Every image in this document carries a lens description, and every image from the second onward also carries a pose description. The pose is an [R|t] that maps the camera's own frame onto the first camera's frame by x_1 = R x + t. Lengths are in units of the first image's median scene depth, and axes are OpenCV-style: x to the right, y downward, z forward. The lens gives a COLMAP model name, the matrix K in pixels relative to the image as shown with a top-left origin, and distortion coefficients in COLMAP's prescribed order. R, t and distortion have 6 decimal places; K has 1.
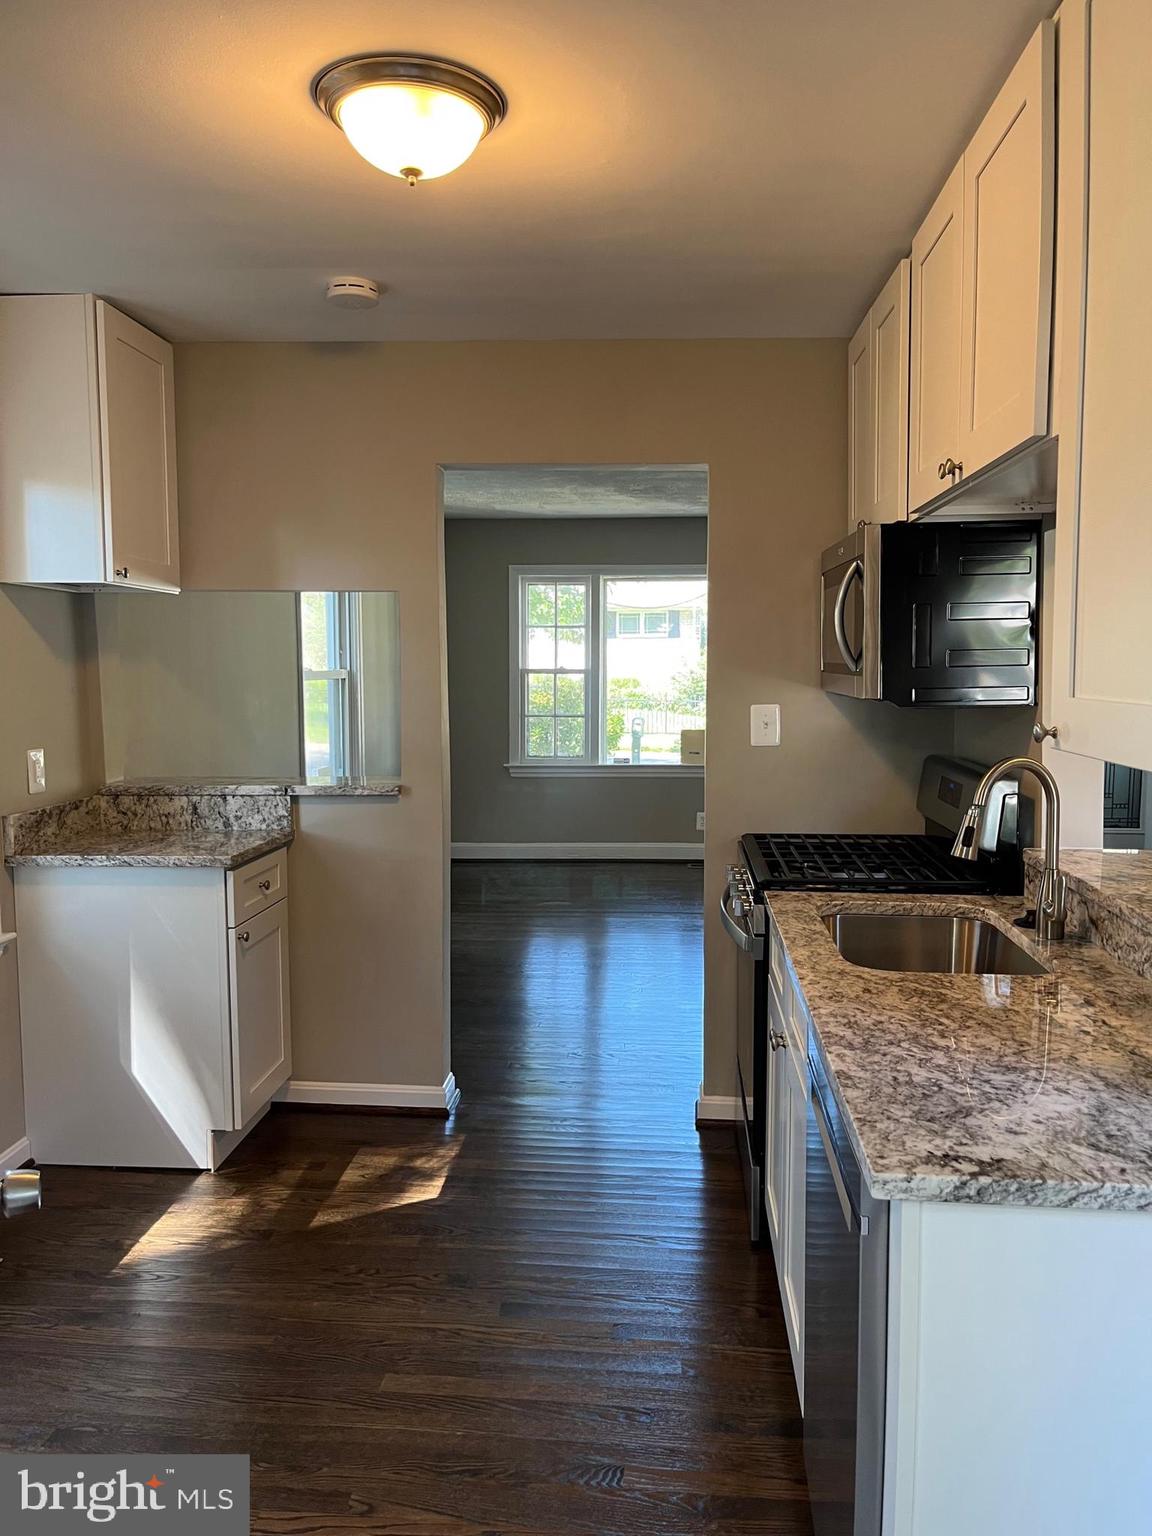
lens RADIAL K [[1167.9, 0, 608.1], [0, 1167.9, 766.2], [0, 0, 1]] dist [0.009156, 0.003998]
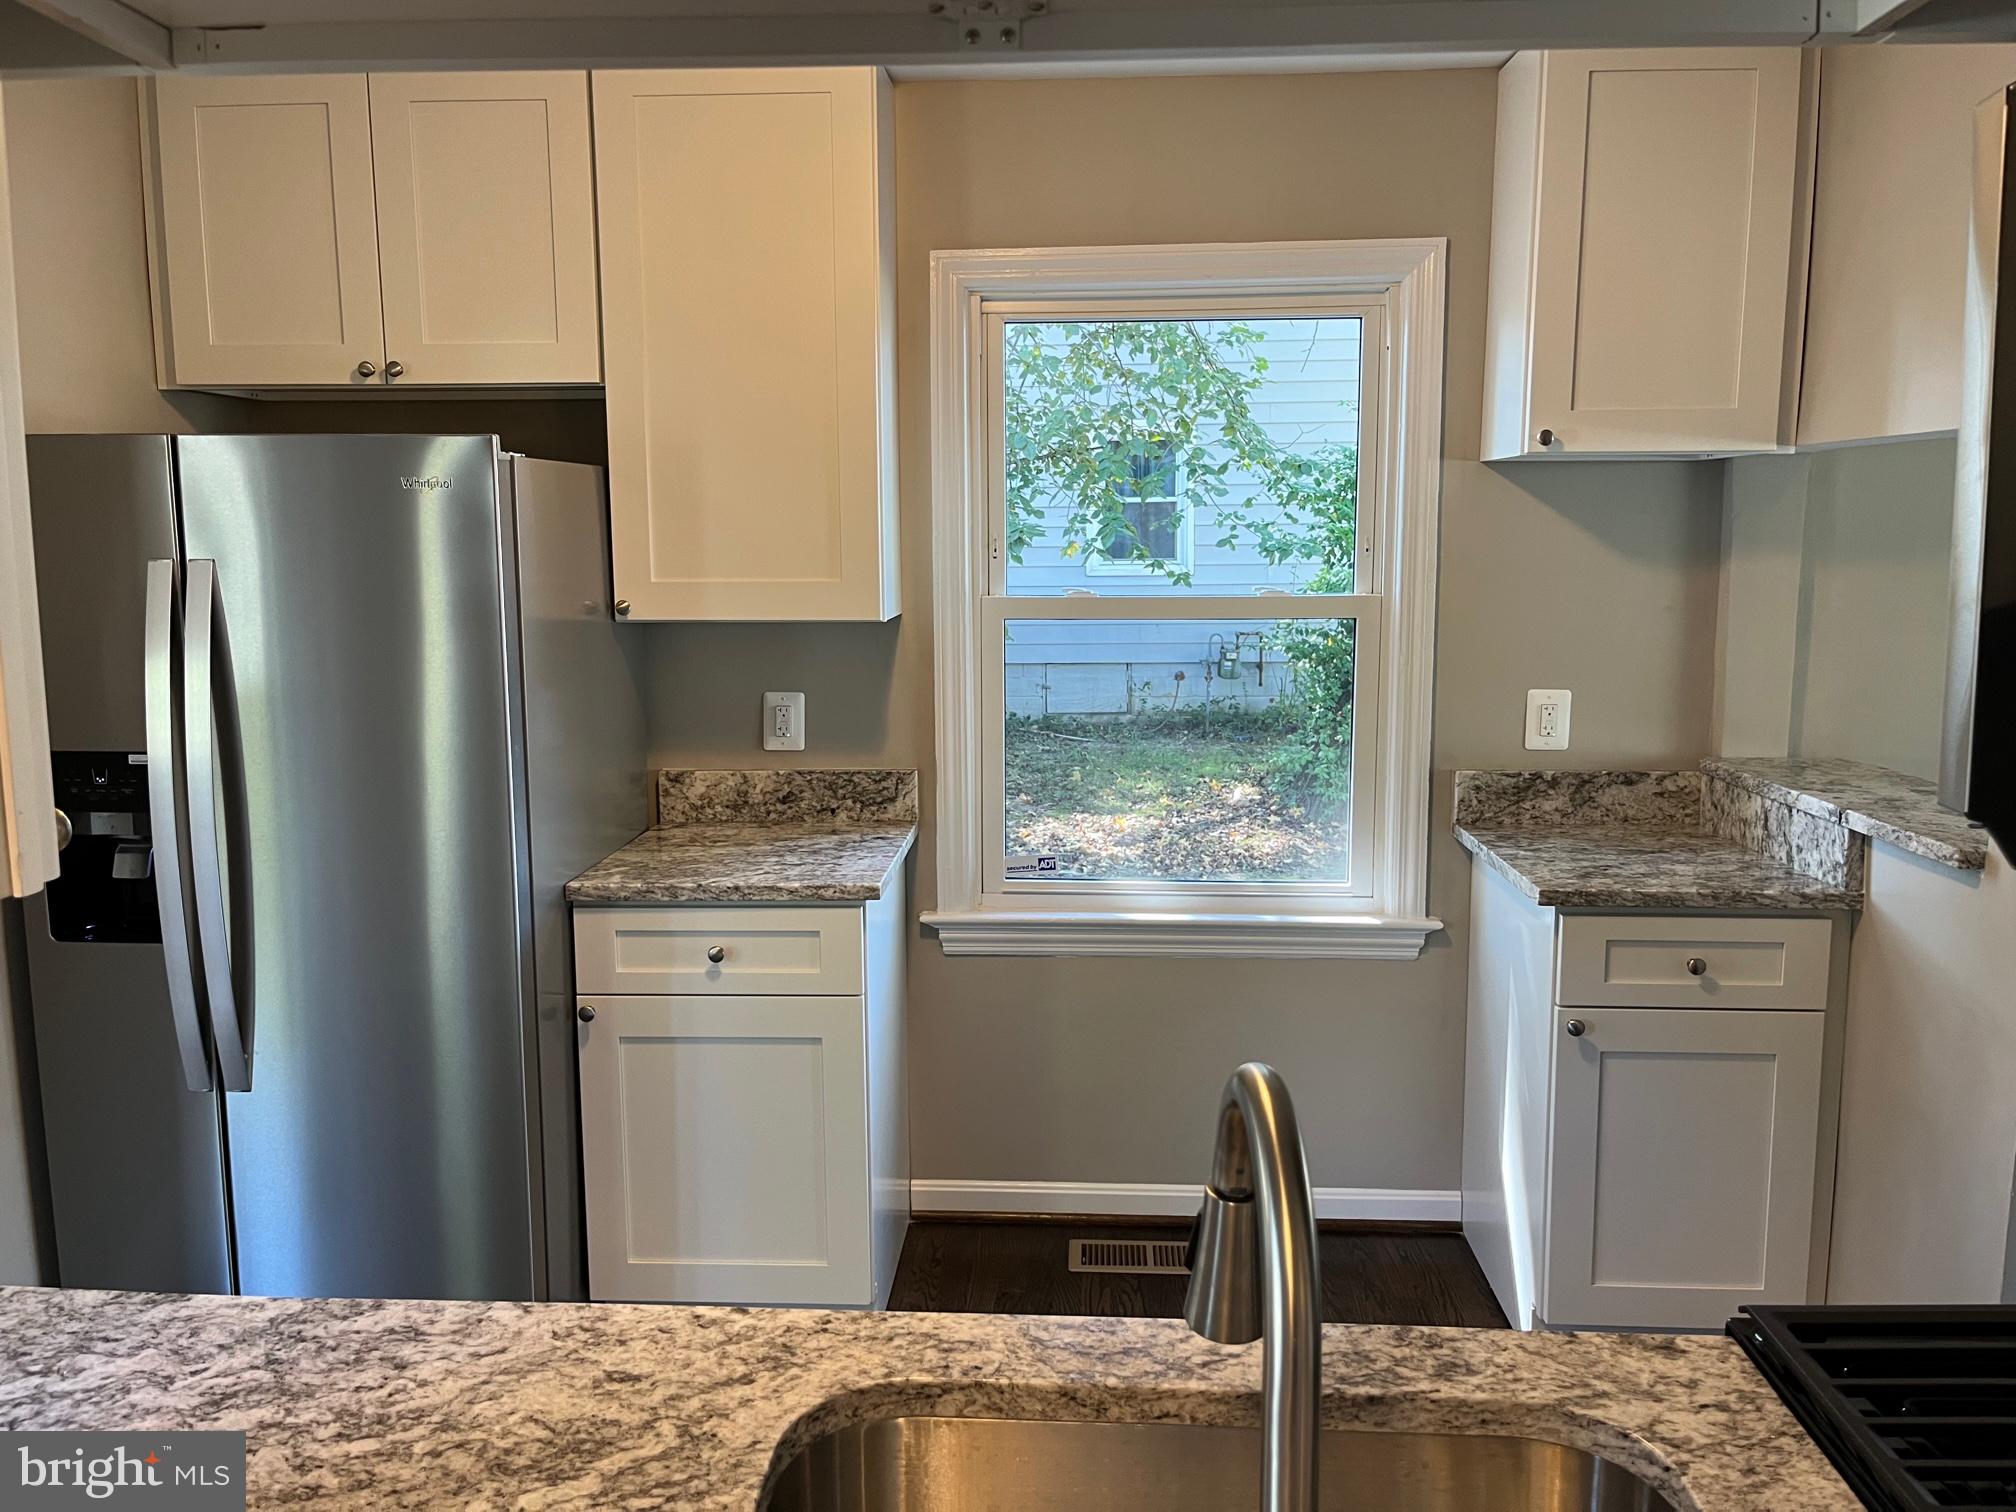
lens RADIAL K [[1537.6, 0, 995.4], [0, 1537.6, 732.1], [0, 0, 1]] dist [0.104434, -0.141902]
pose [[-0.007216, 0.128504, -0.991683, 0.838572], [-0.080736, 0.988396, 0.128665, -0.152411], [0.996709, 0.080993, 0.003243, 1.196699]]
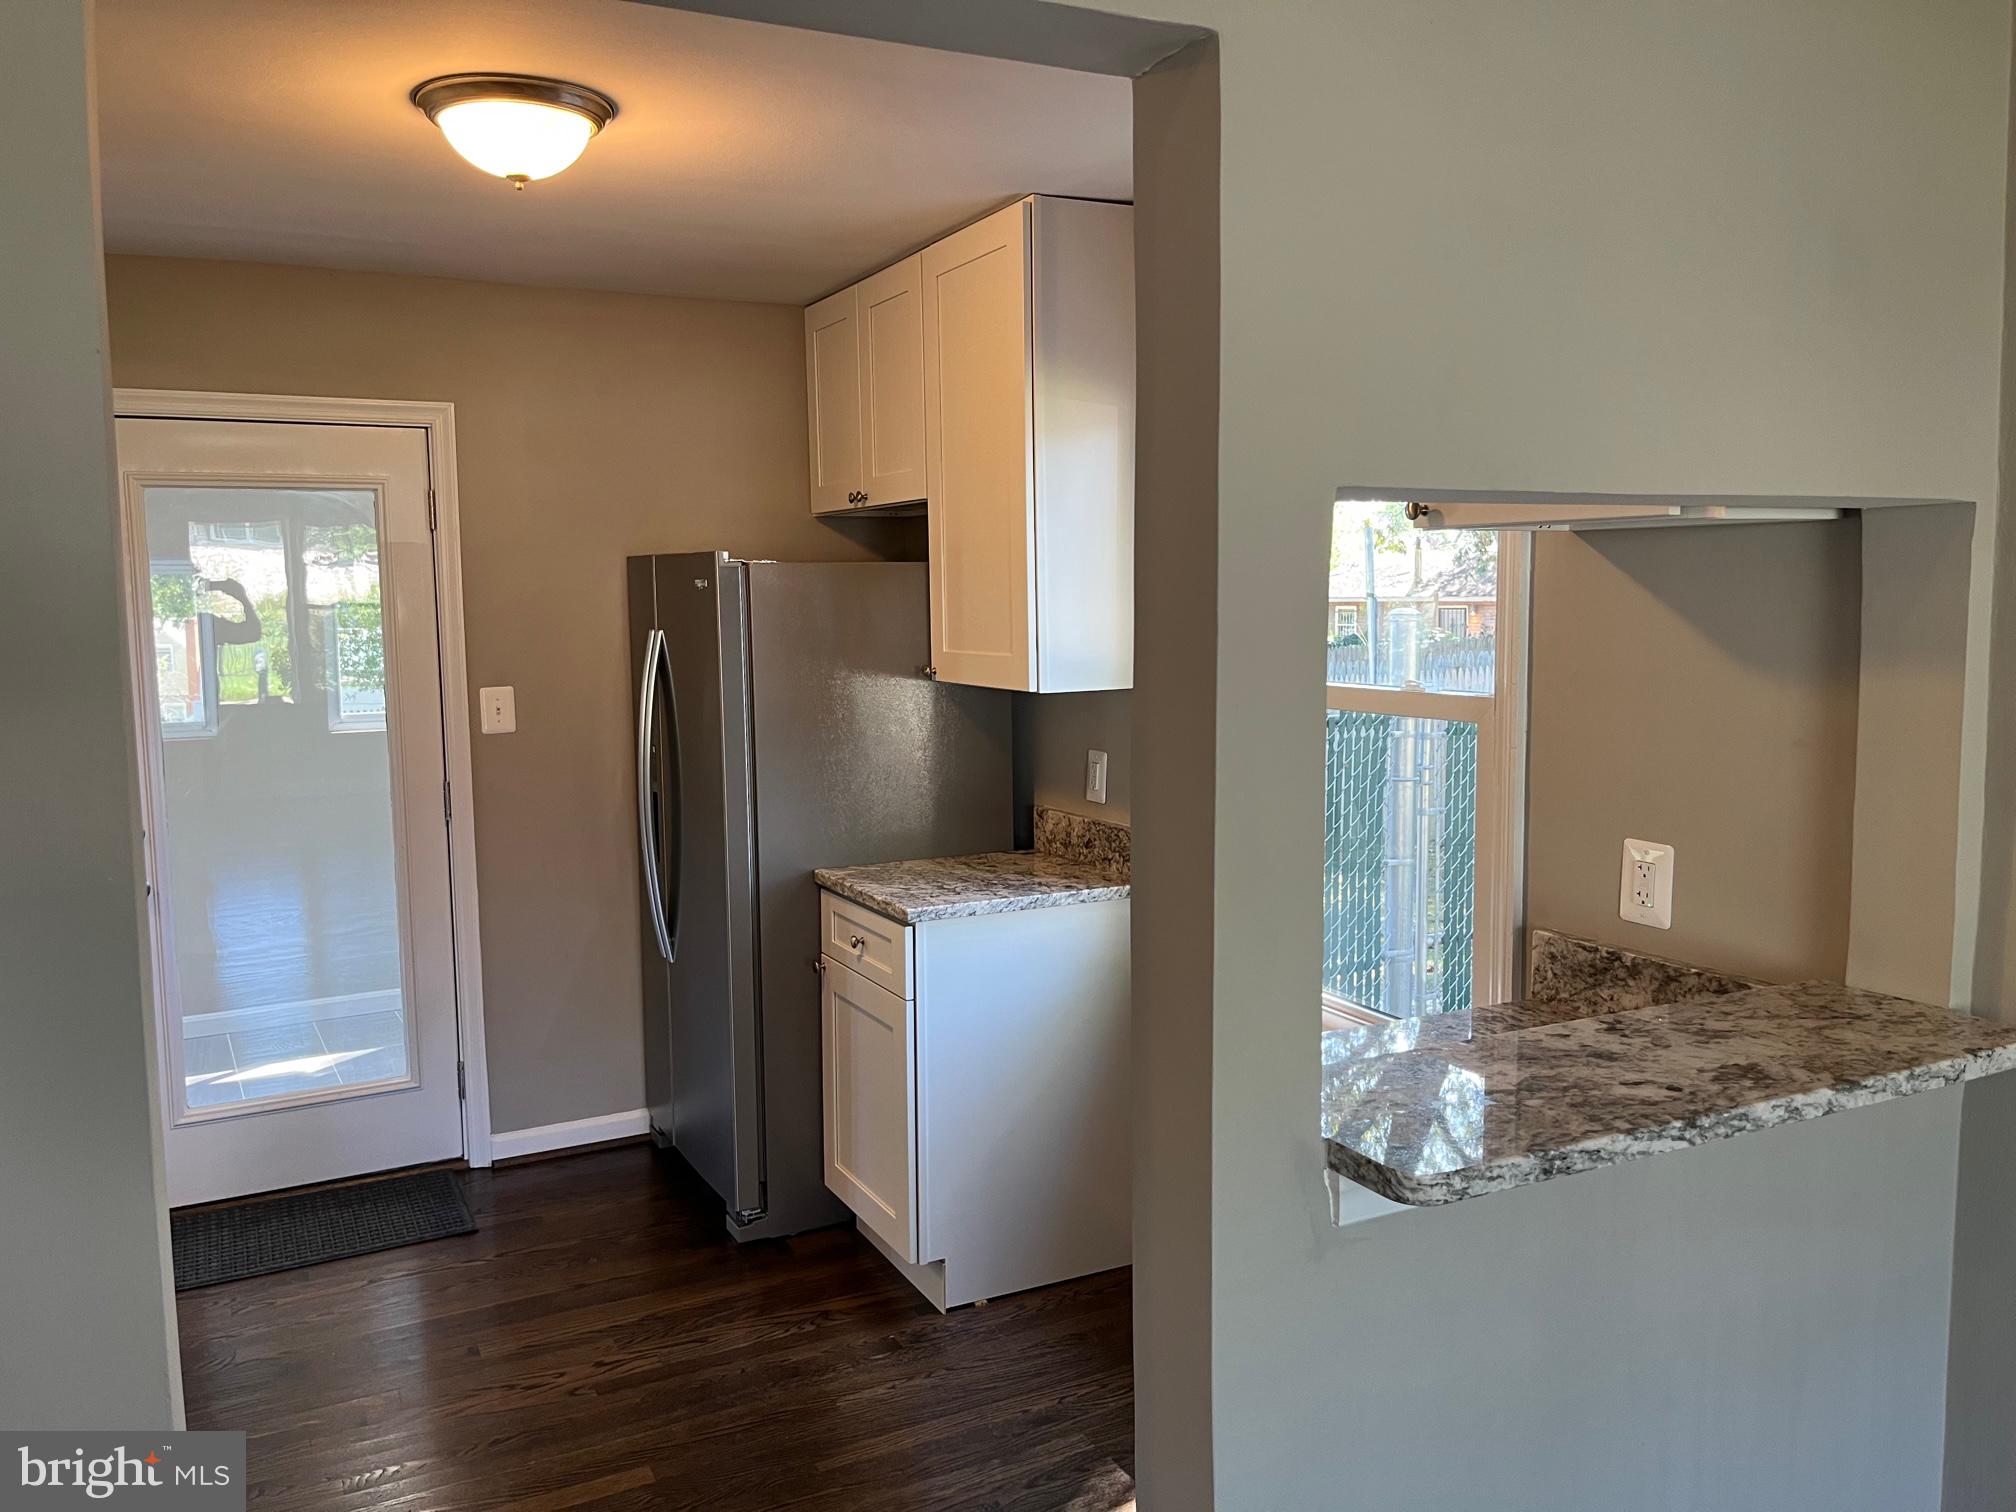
lens RADIAL K [[1537.6, 0, 995.4], [0, 1537.6, 732.1], [0, 0, 1]] dist [0.104434, -0.141902]
pose [[-0.864585, 0.058634, -0.499054, 0.185401], [-0.030224, 0.985302, 0.168124, -0.307698], [0.501577, 0.160440, -0.850105, 2.599388]]
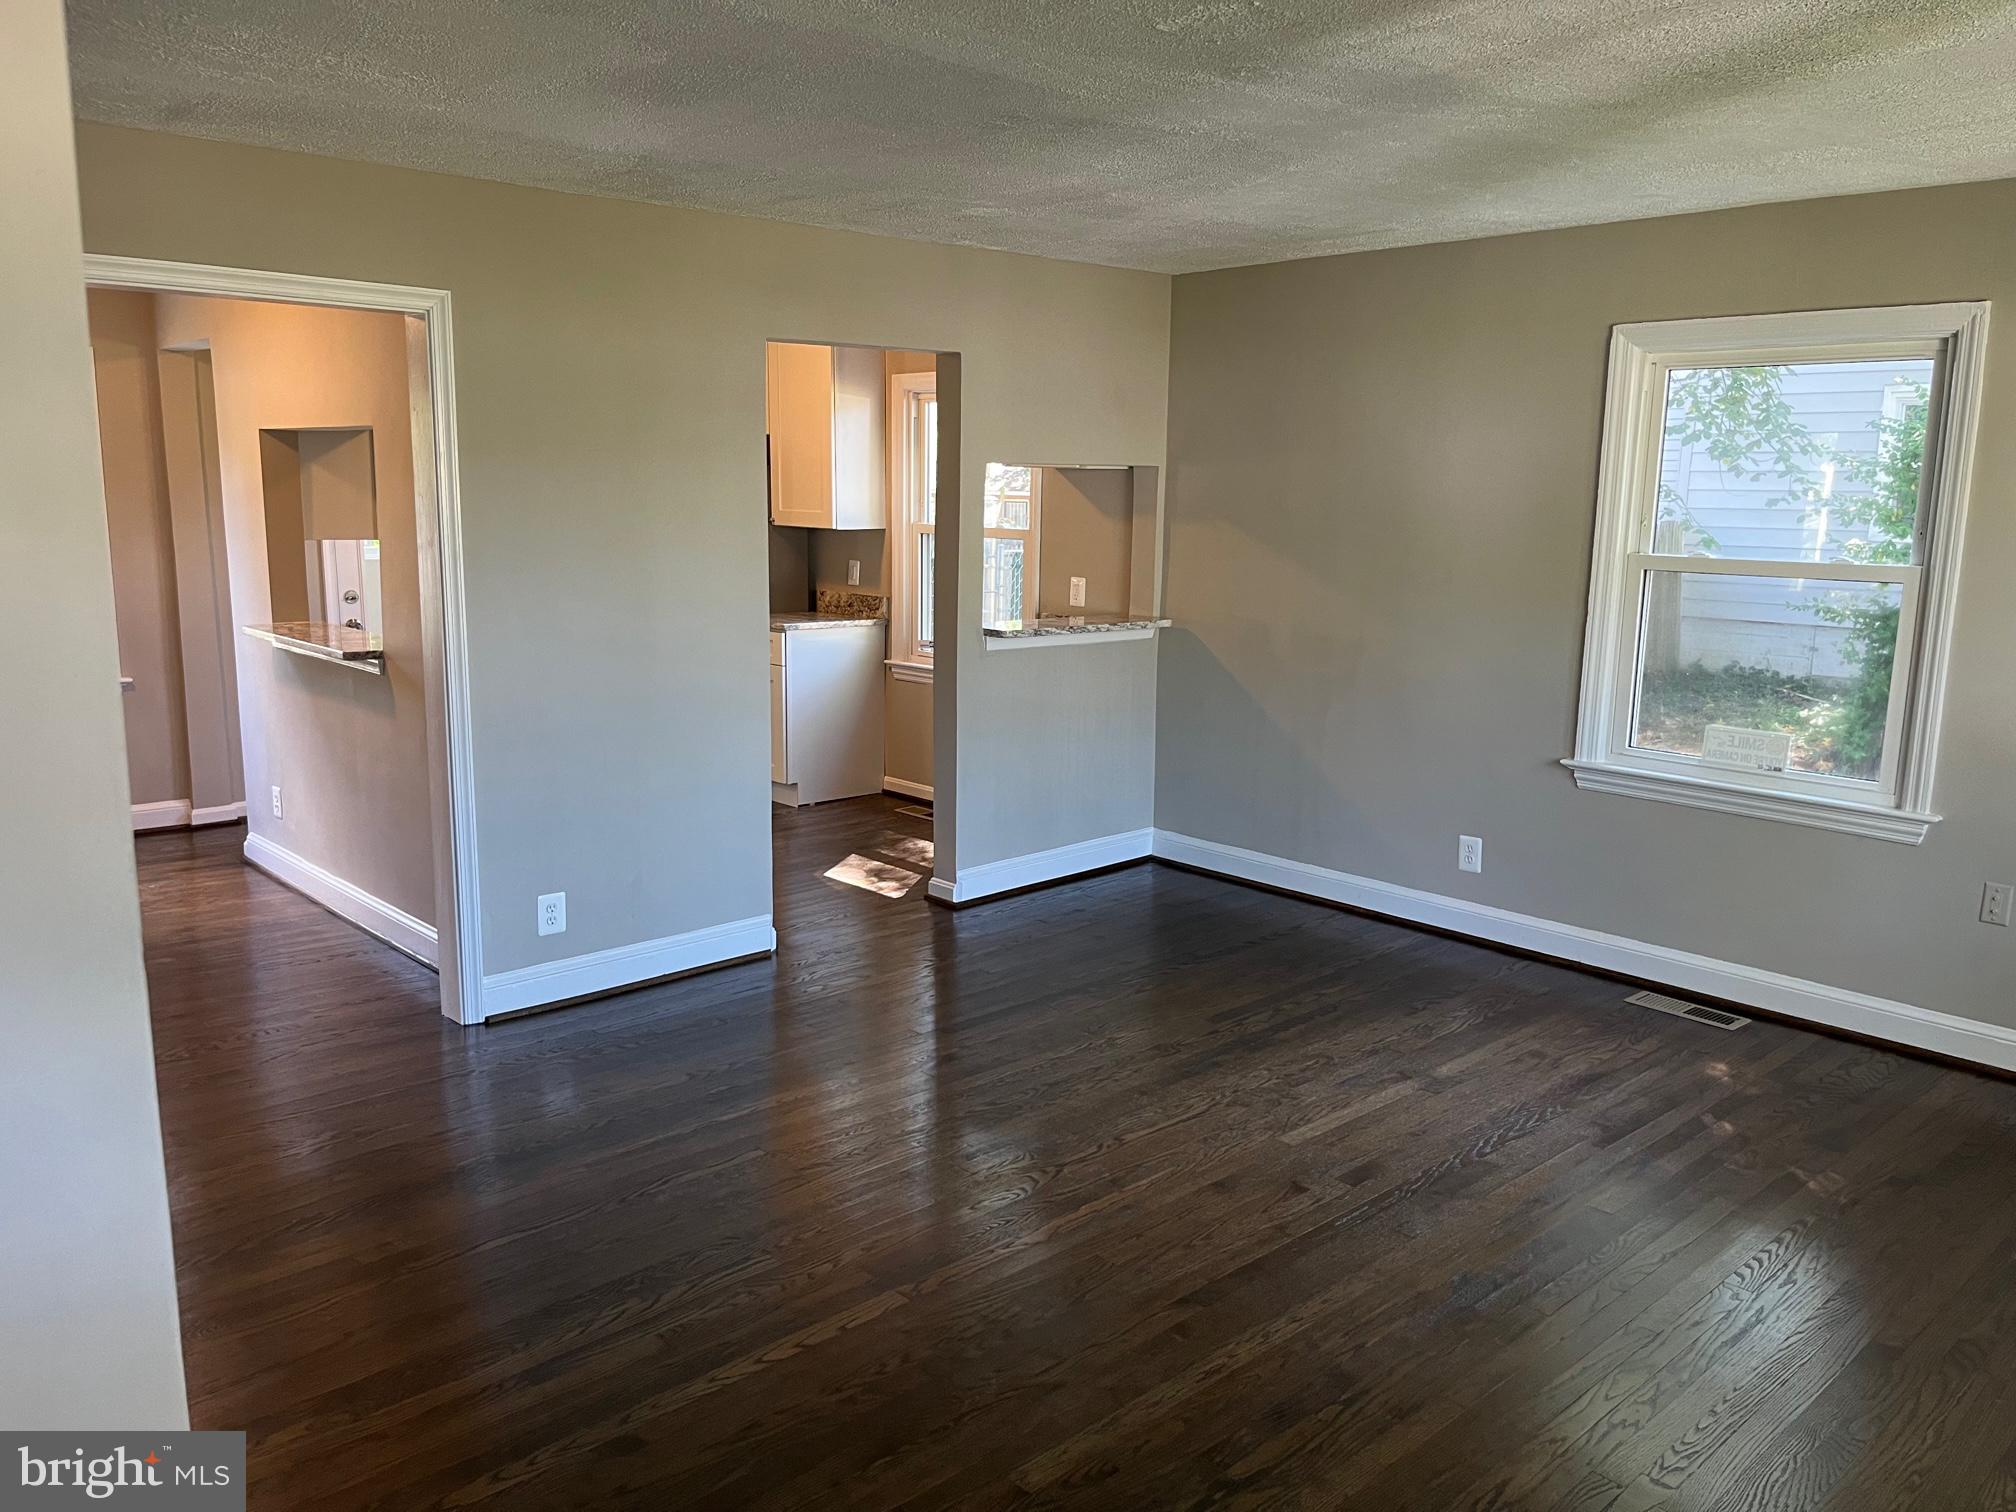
lens RADIAL K [[1532.9, 0, 1008.0], [0, 1532.9, 756.0], [0, 0, 1]] dist [0.009156, 0.003998]
pose [[-0.692130, 0.119071, -0.711883, 1.841117], [-0.078140, 0.968140, 0.237906, -0.464098], [0.717530, 0.220289, -0.660775, 4.167864]]
